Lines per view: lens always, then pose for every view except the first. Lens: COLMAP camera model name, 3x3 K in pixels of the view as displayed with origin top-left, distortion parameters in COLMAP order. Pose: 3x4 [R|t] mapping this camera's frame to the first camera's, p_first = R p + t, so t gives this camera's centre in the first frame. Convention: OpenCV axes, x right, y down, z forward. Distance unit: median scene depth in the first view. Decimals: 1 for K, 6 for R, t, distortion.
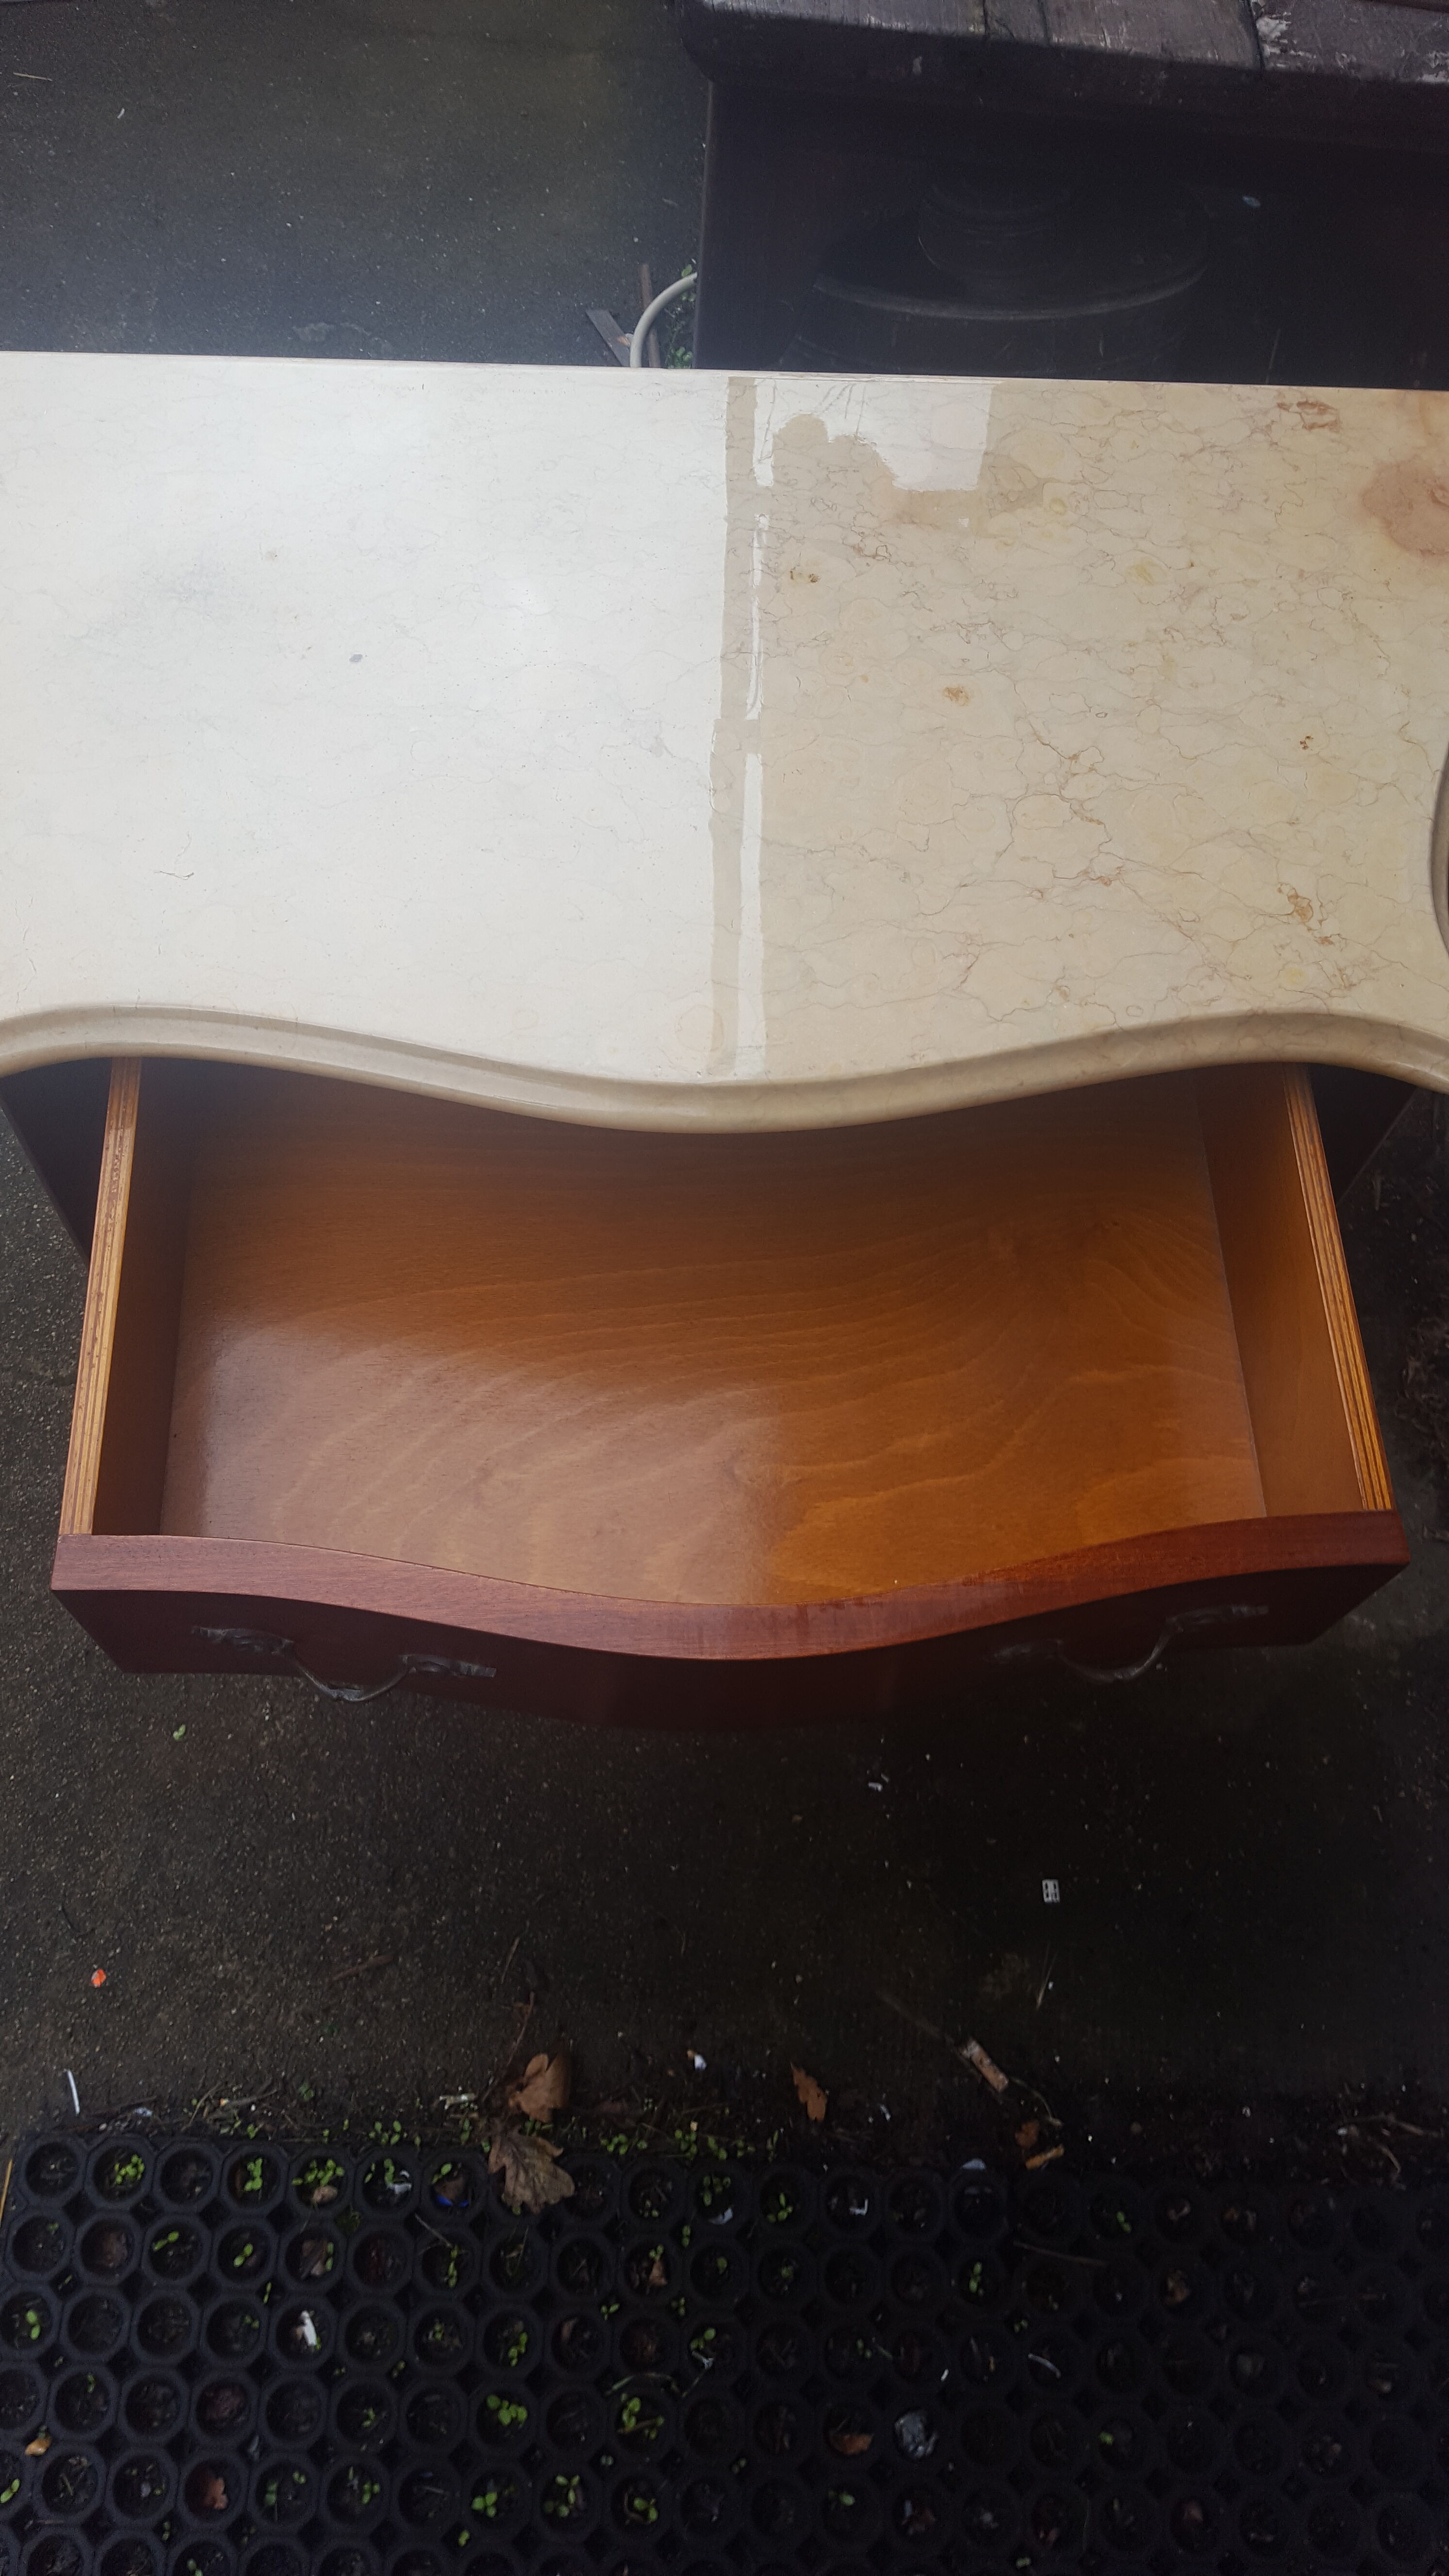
lens RADIAL K [[2069.4, 0, 739.4], [0, 2069.4, 1358.4], [0, 0, 1]] dist [0.058902, -0.107585]
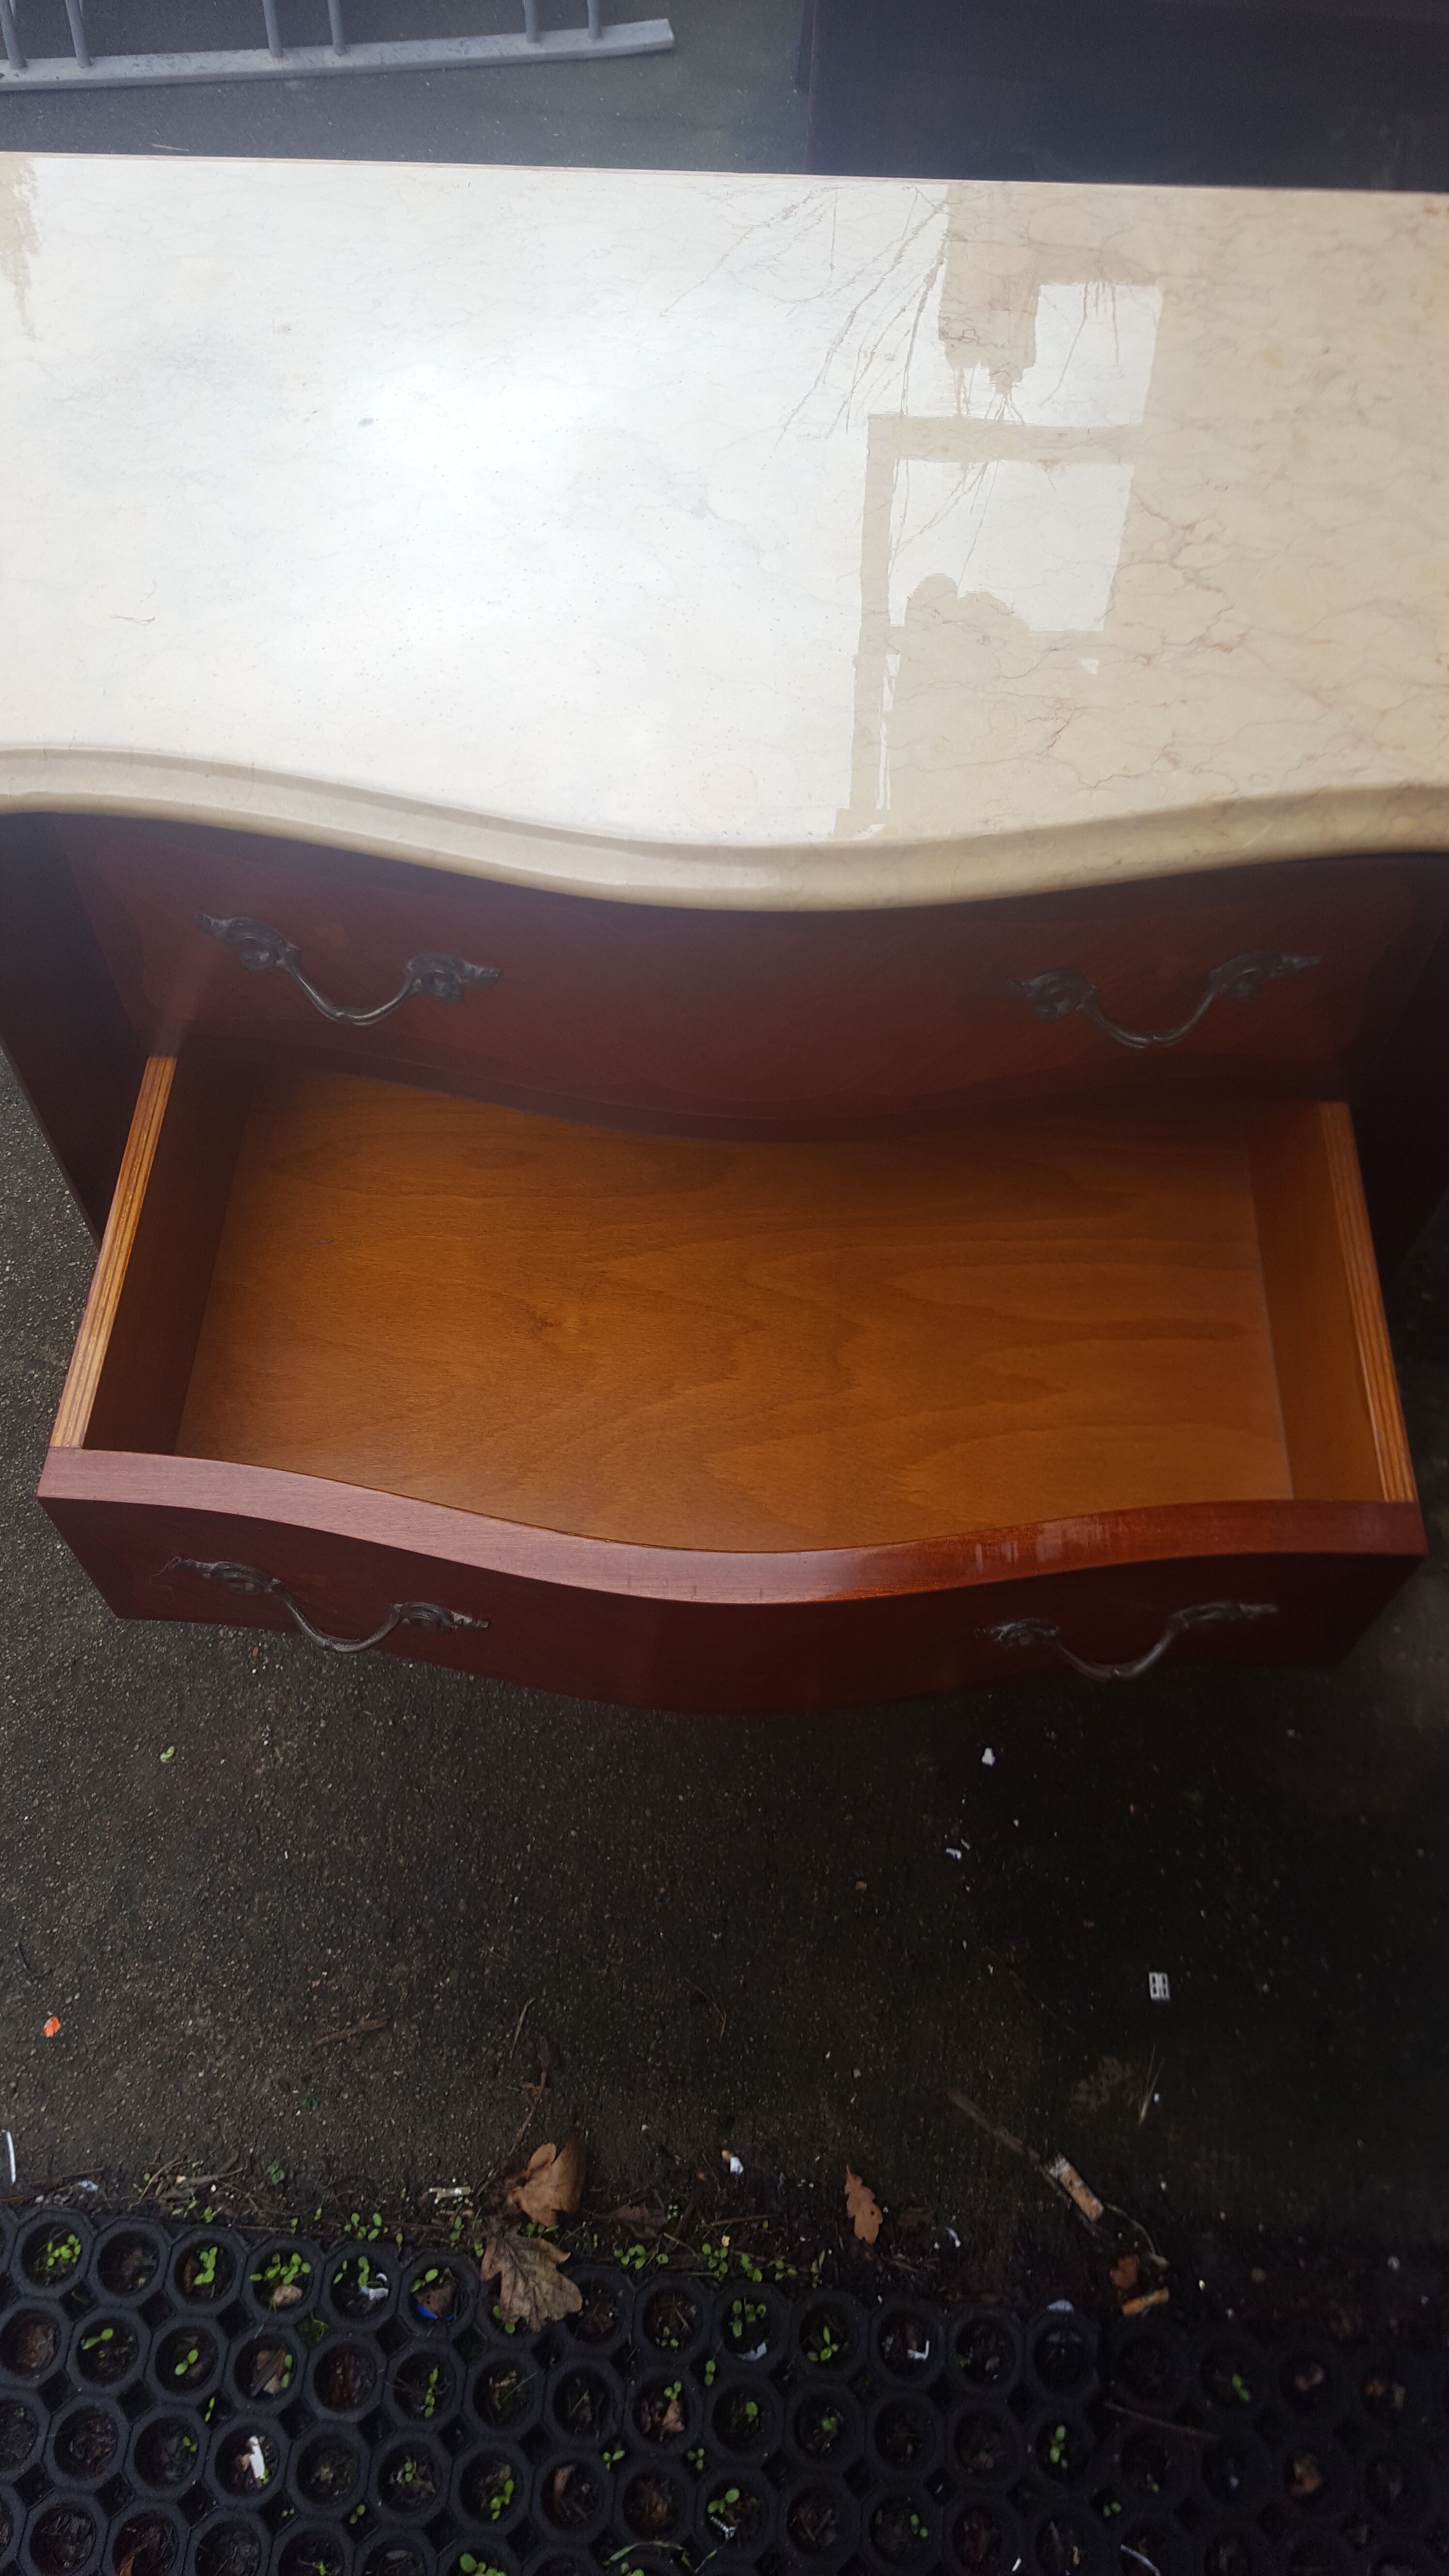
lens RADIAL K [[2069.4, 0, 721.9], [0, 2069.4, 1308.8], [0, 0, 1]] dist [0.058902, -0.107585]
pose [[0.997298, 0.025651, -0.068842, 0.026415], [-0.033413, 0.992910, -0.114072, 0.095296], [0.065428, 0.116064, 0.991084, 0.126587]]
